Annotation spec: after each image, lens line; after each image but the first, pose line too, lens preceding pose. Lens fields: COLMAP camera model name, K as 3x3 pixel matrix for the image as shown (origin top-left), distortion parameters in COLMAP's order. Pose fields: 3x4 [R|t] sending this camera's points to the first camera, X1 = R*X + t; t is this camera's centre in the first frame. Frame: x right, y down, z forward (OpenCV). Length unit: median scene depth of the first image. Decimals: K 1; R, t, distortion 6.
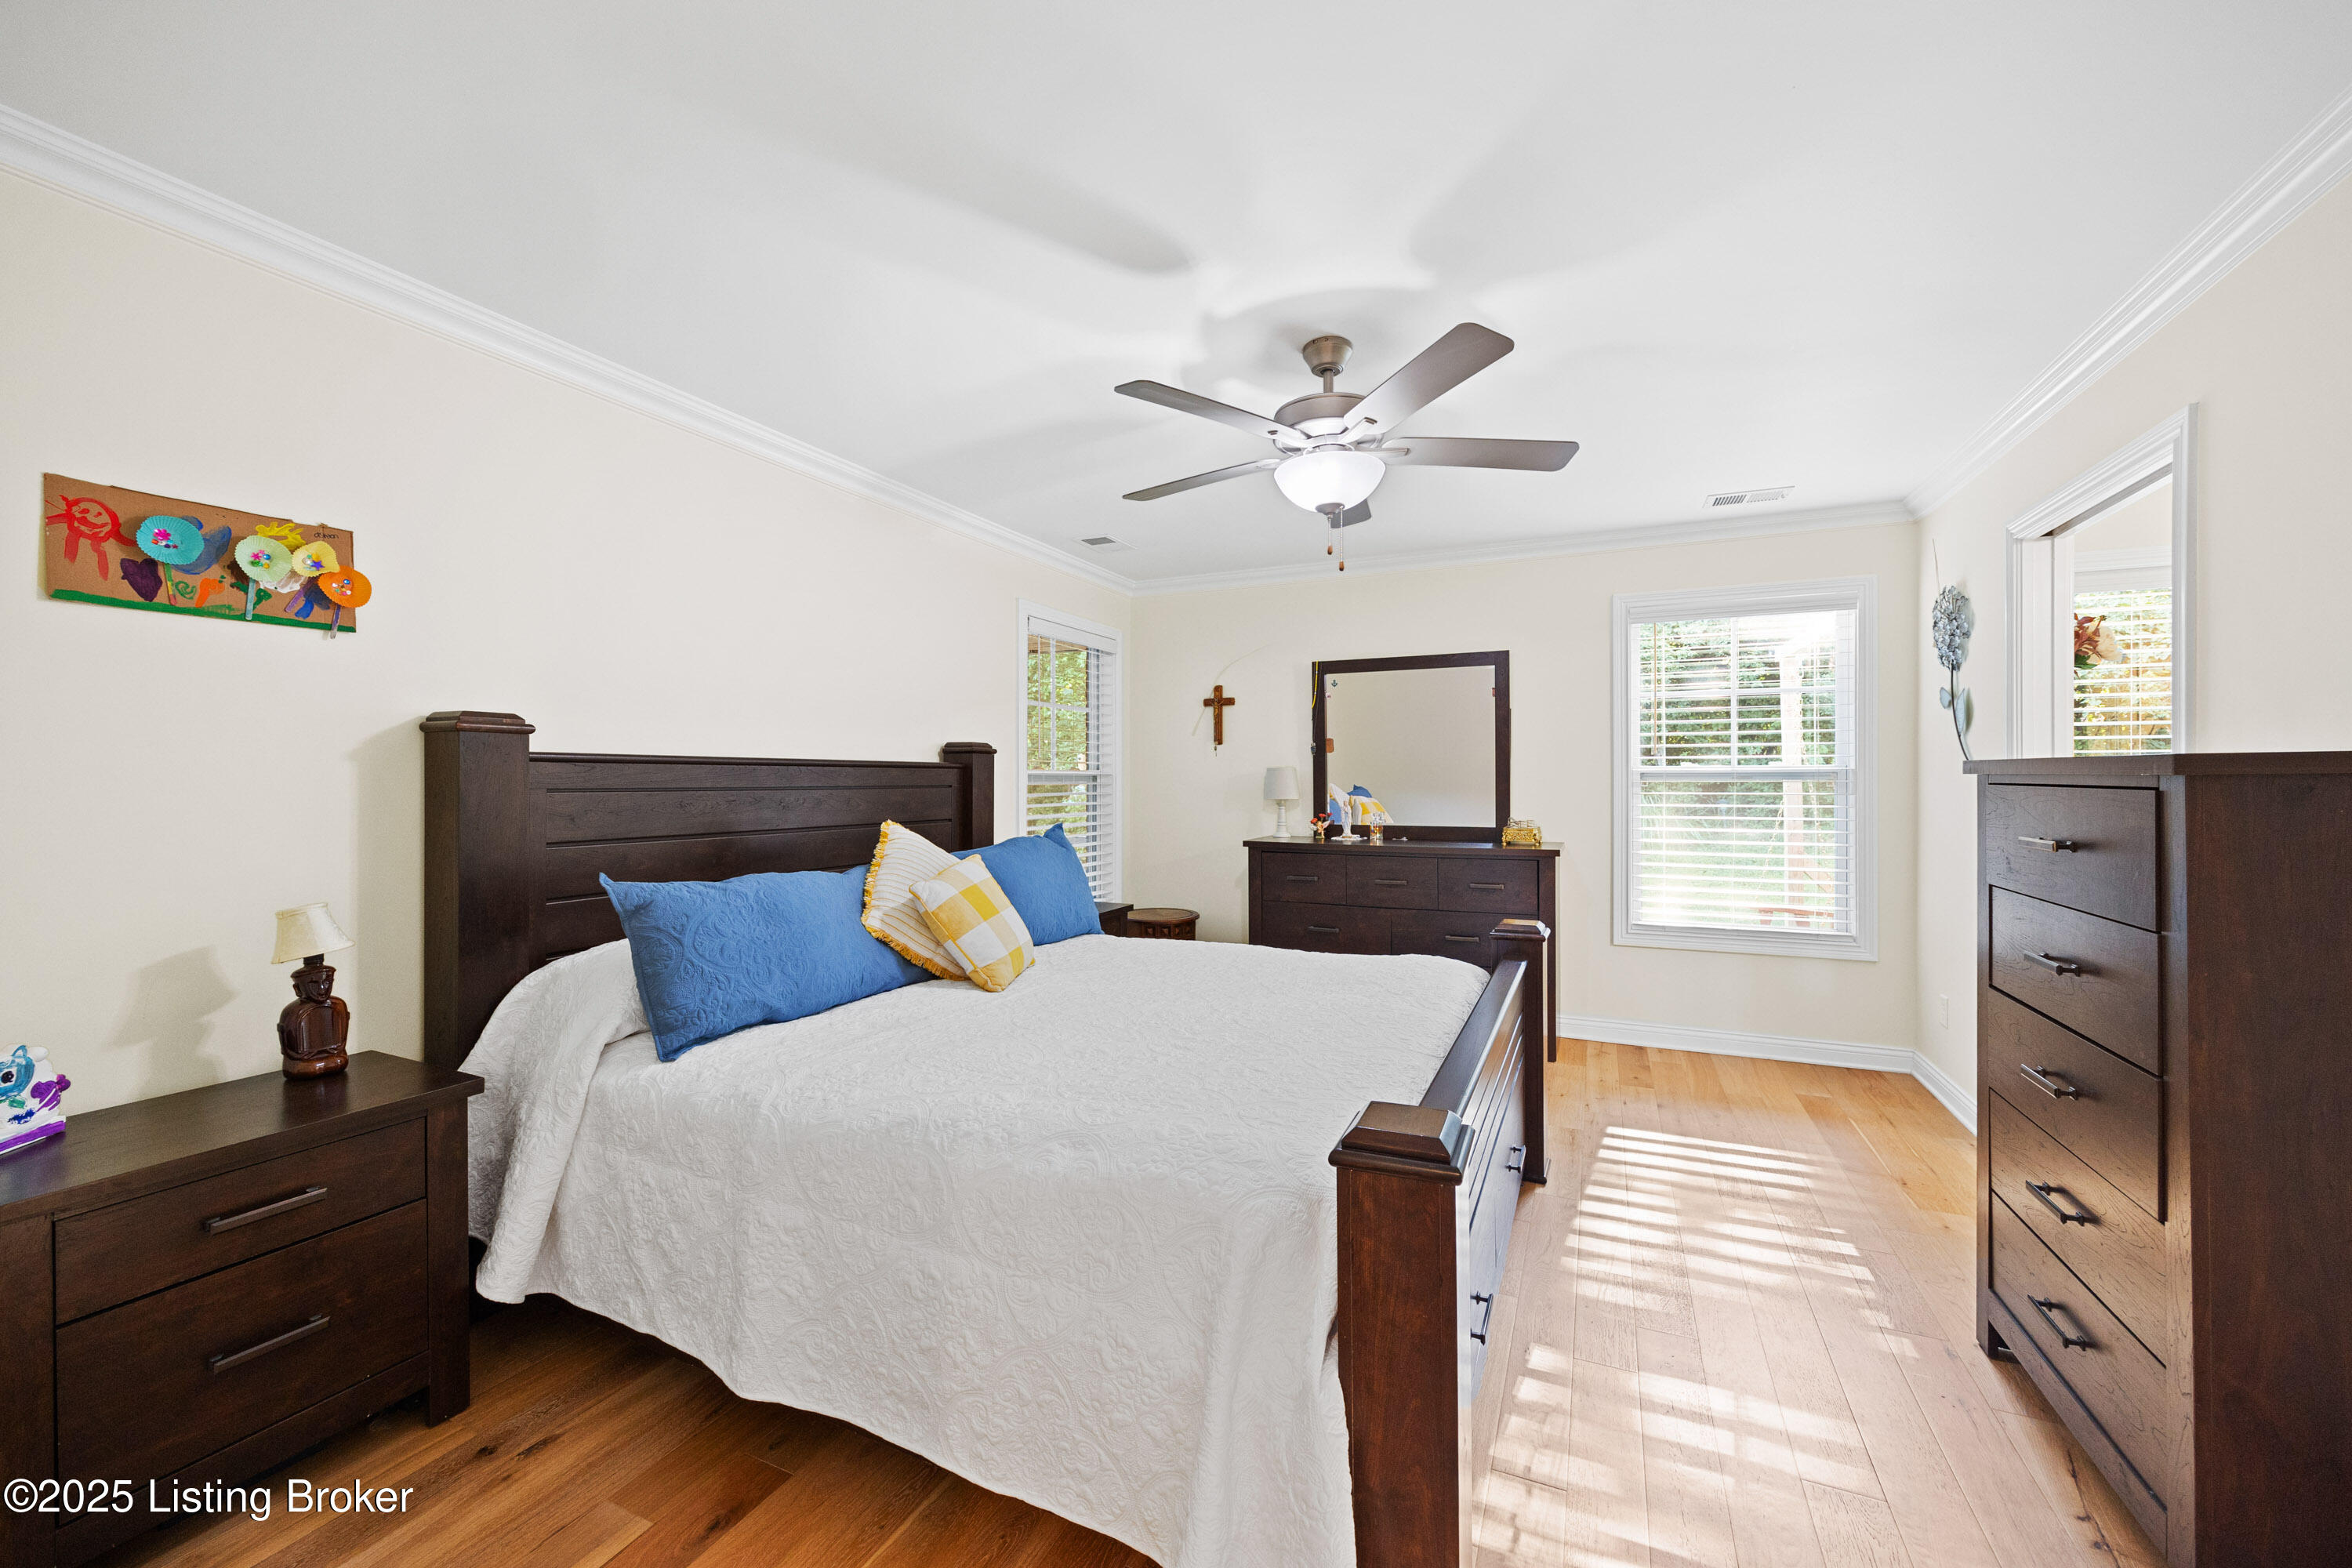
lens RADIAL K [[909.3, 0, 1187.2], [0, 909.3, 779.0], [0, 0, 1]] dist [0.000502, -0.000073]
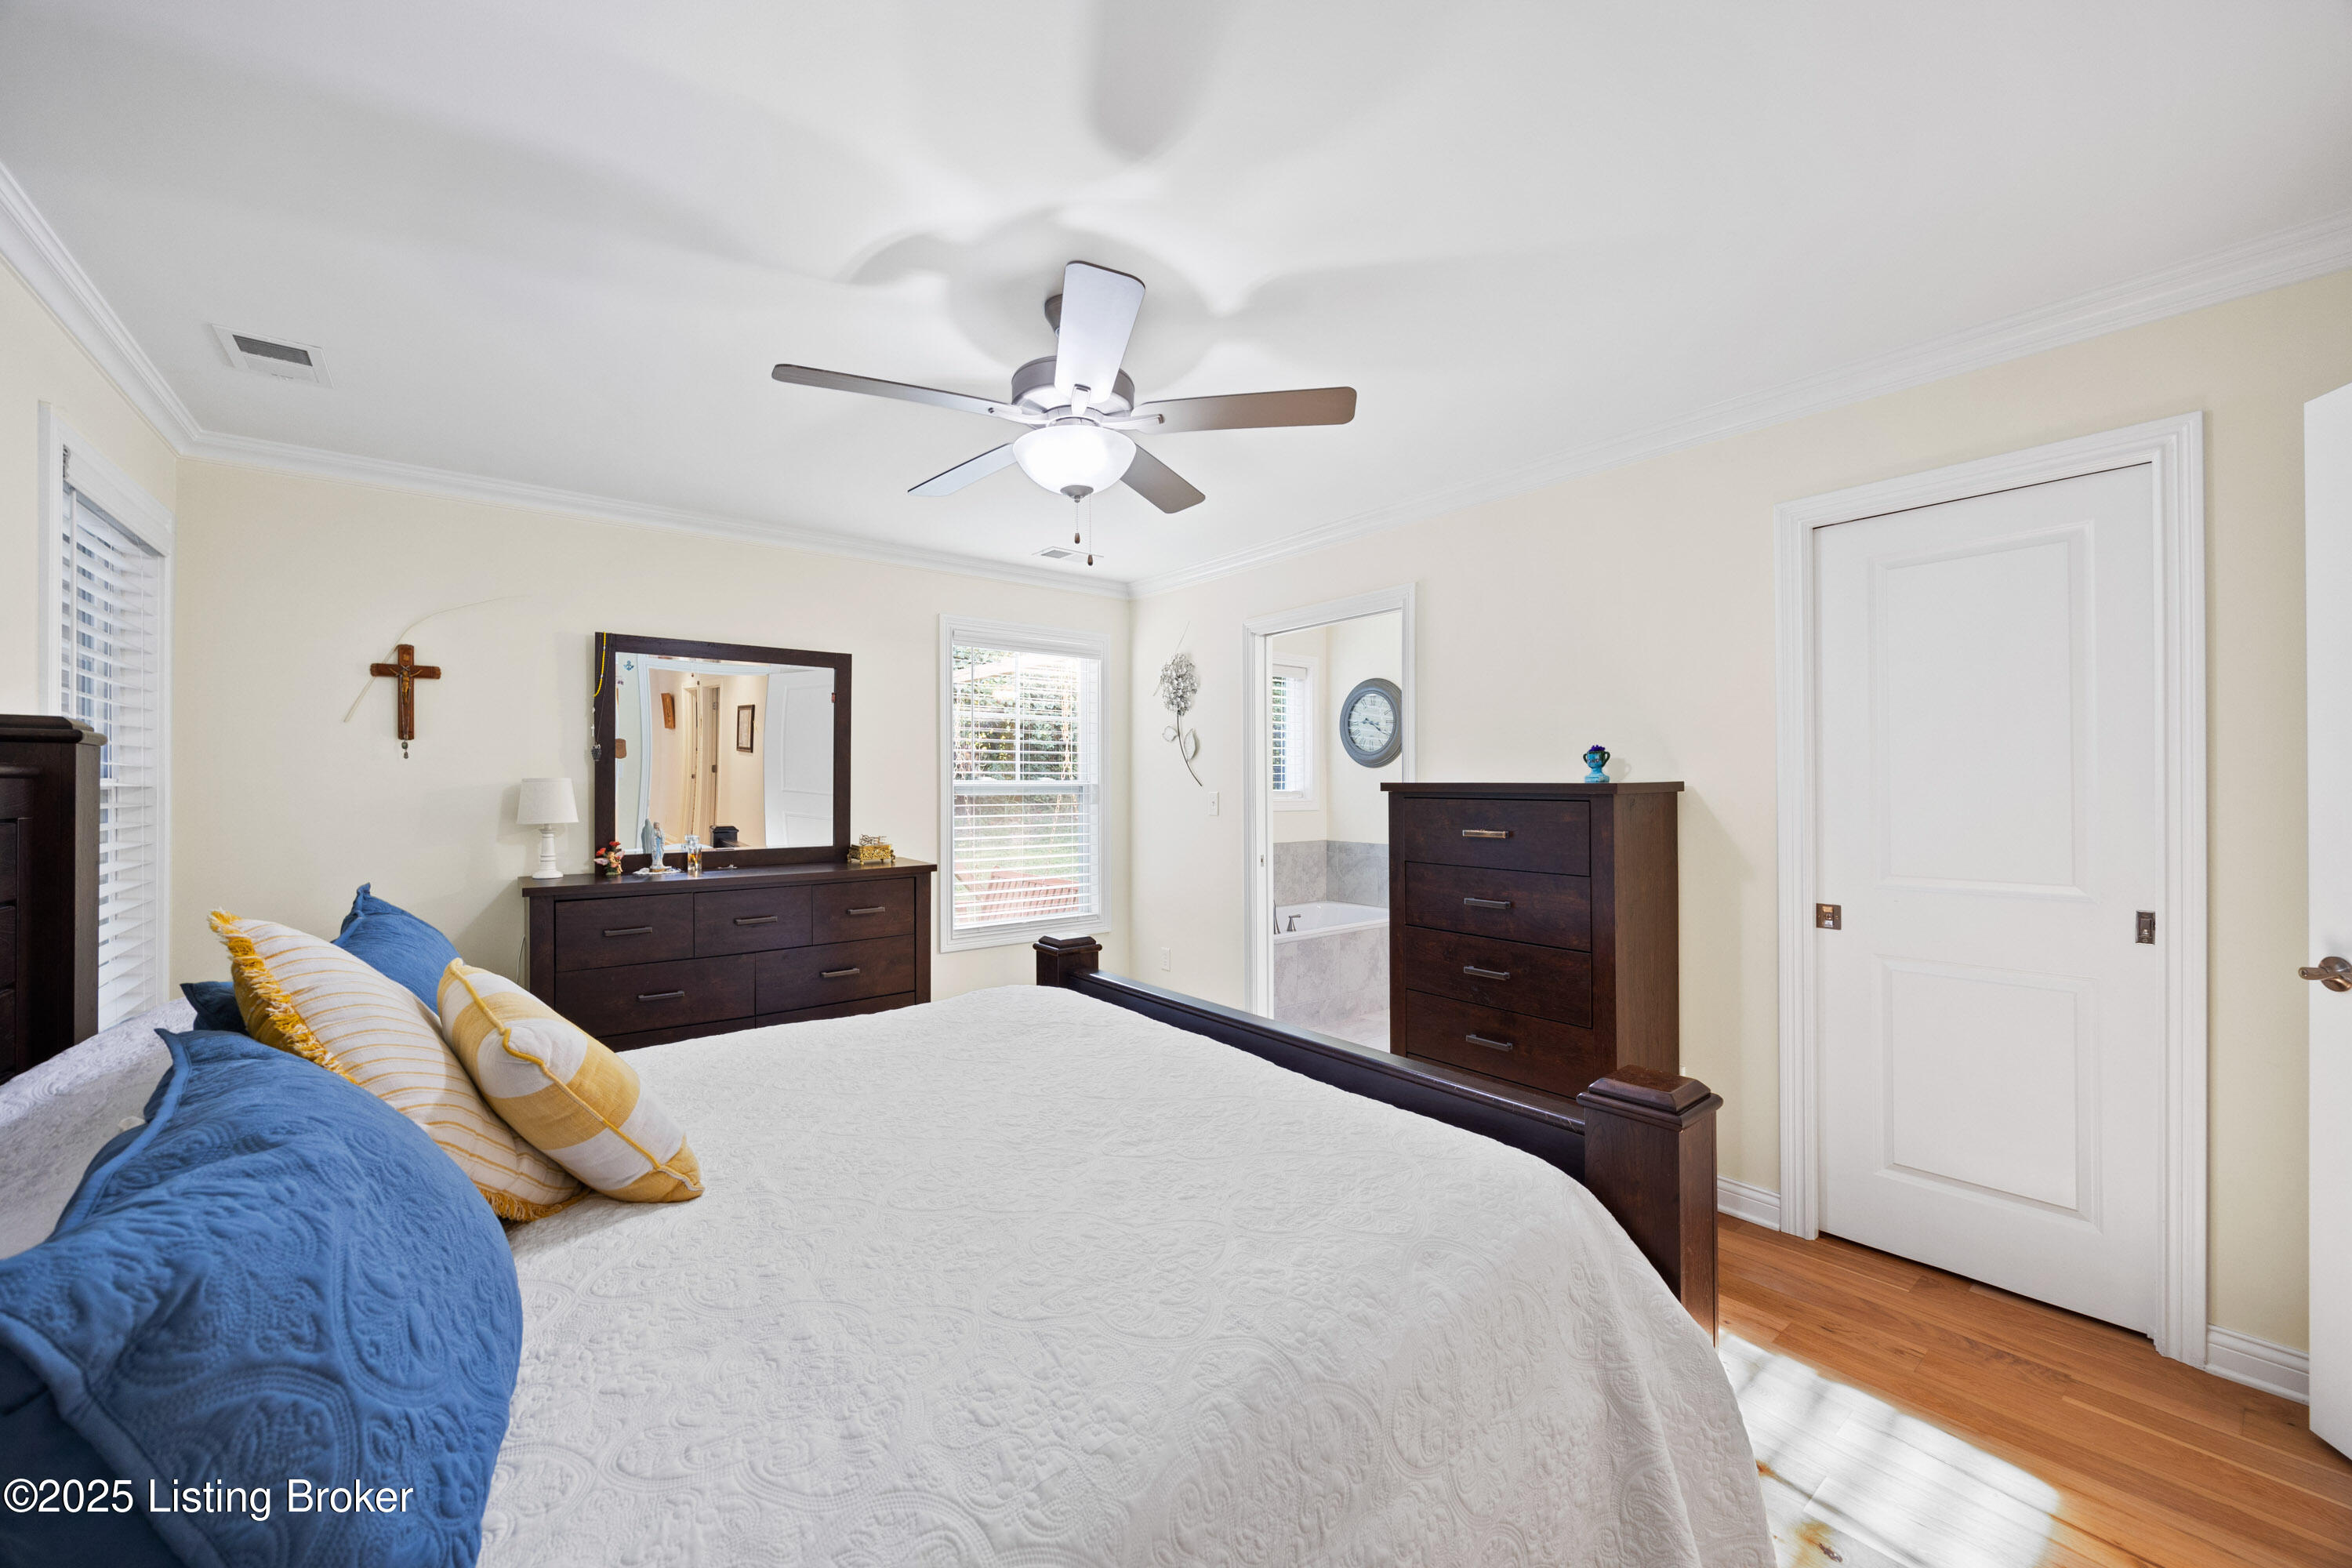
lens RADIAL K [[909.3, 0, 1187.2], [0, 909.3, 779.0], [0, 0, 1]] dist [0.000502, -0.000073]
pose [[0.460851, 0.009141, 0.887430, -0.307754], [0.000119, 0.999946, -0.010361, -0.004653], [-0.887477, 0.004880, 0.460826, 0.268187]]
